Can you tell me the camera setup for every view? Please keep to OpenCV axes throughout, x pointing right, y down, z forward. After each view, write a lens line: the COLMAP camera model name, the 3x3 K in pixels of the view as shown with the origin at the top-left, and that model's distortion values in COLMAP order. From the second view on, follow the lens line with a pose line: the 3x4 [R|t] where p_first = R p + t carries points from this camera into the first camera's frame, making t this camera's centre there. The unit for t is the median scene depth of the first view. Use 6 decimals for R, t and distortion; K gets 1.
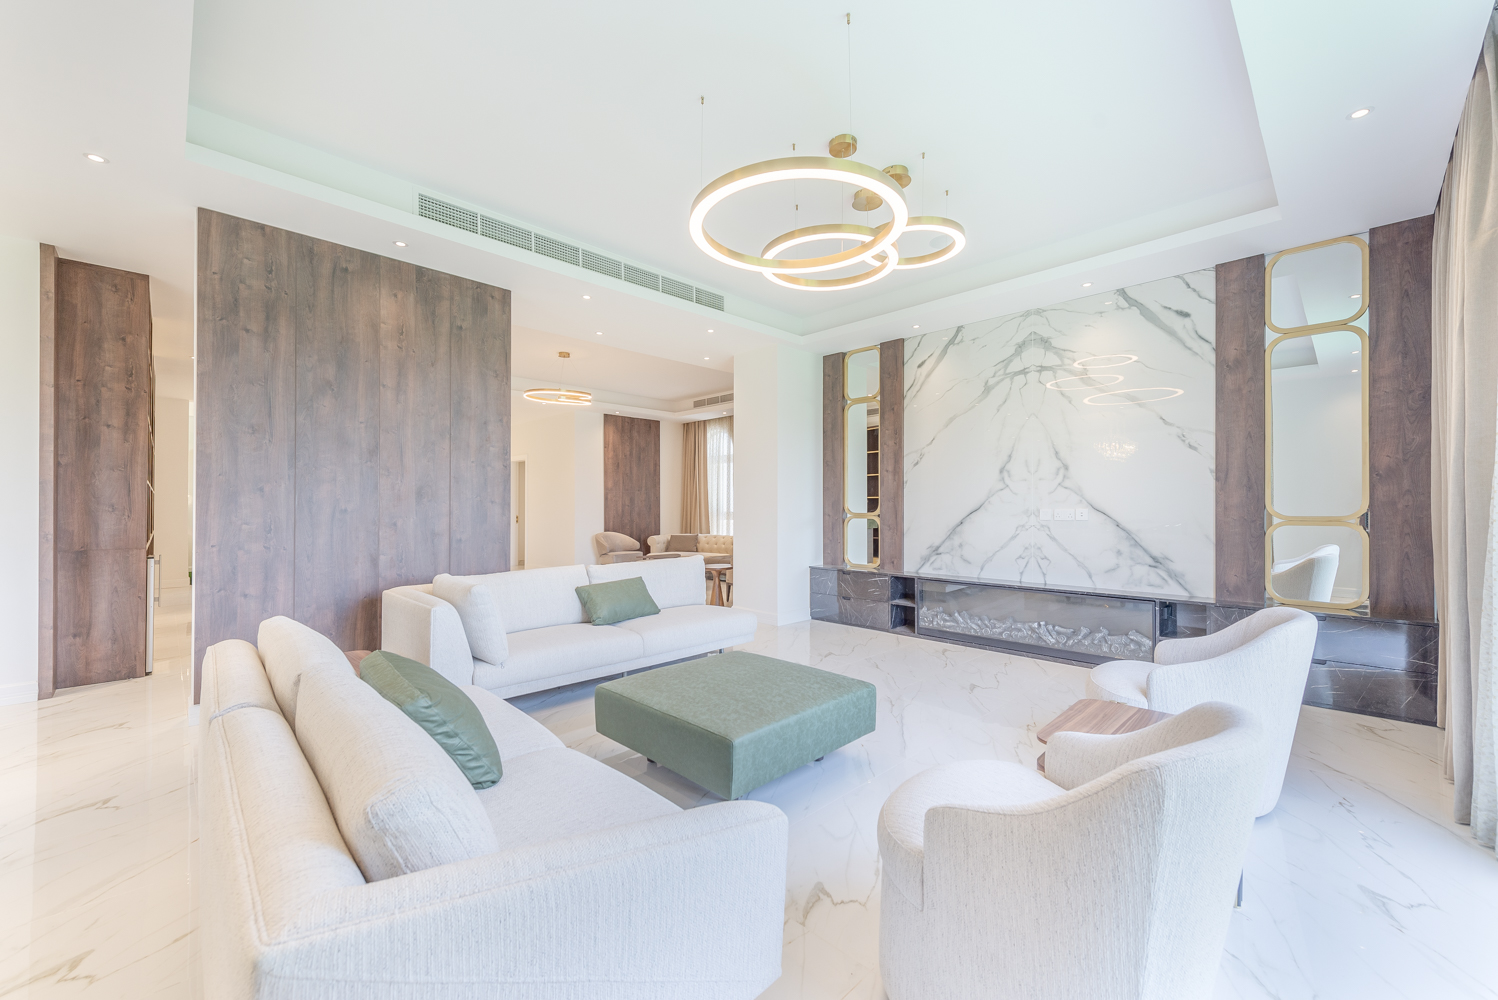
lens RADIAL K [[589.3, 0, 751.5], [0, 589.3, 507.7], [0, 0, 1]] dist [0.012935, -0.000996]
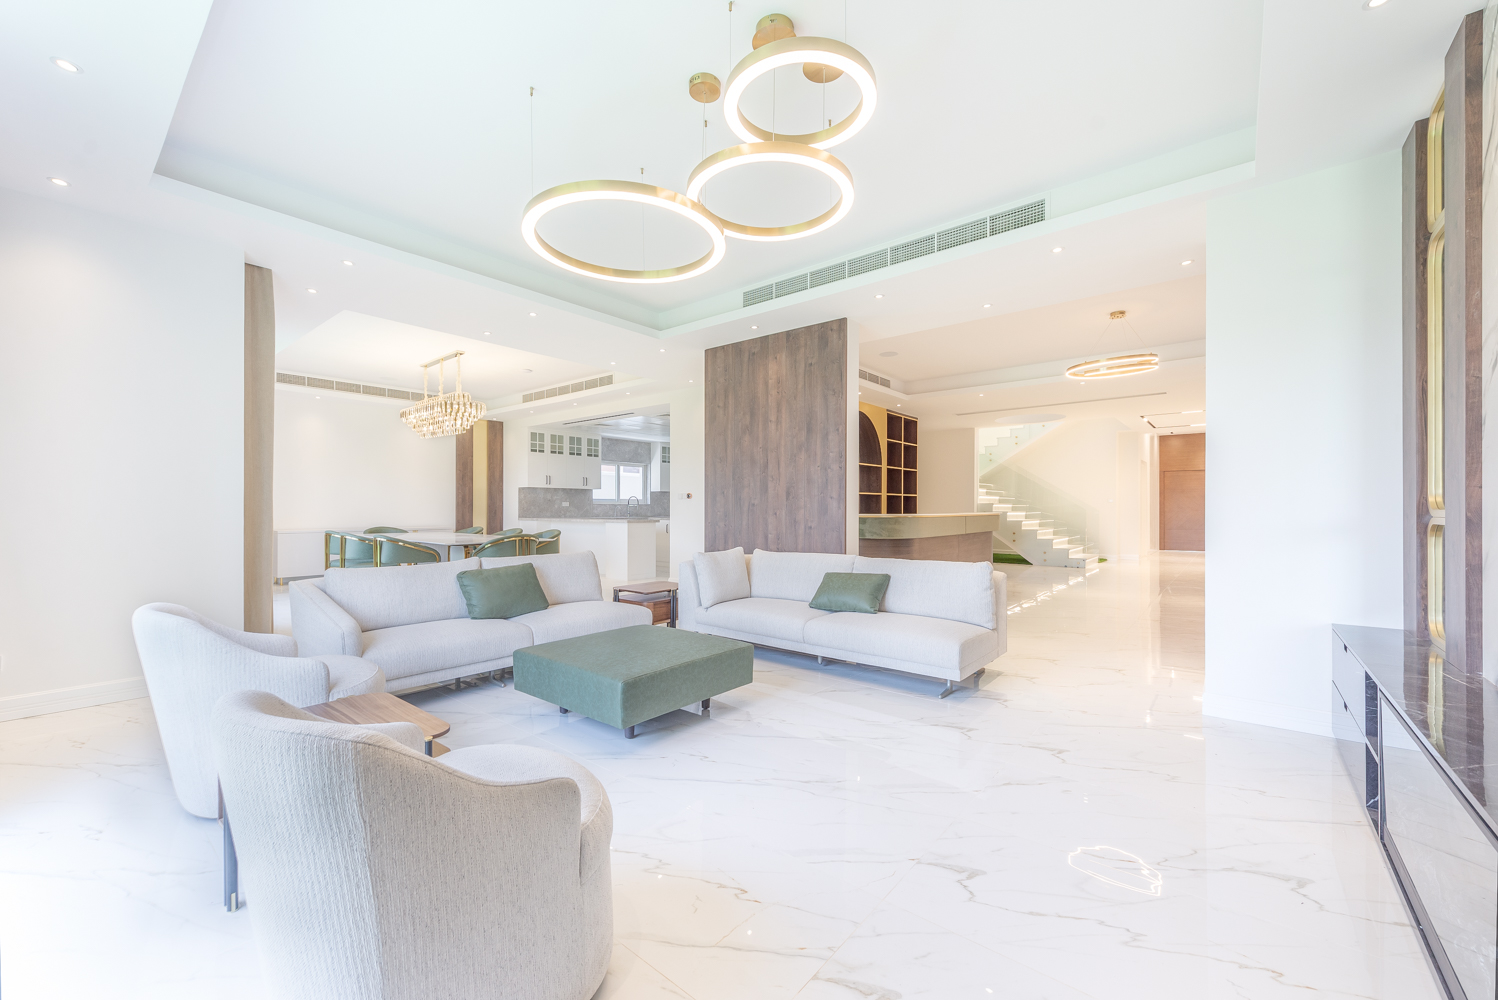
lens RADIAL K [[589.3, 0, 754.5], [0, 589.3, 507.0], [0, 0, 1]] dist [0.012935, -0.000996]
pose [[0.104259, -0.001723, -0.994549, 0.968560], [0.001194, 0.999998, -0.001607, 0.014626], [0.994549, -0.001020, 0.104261, 0.912331]]
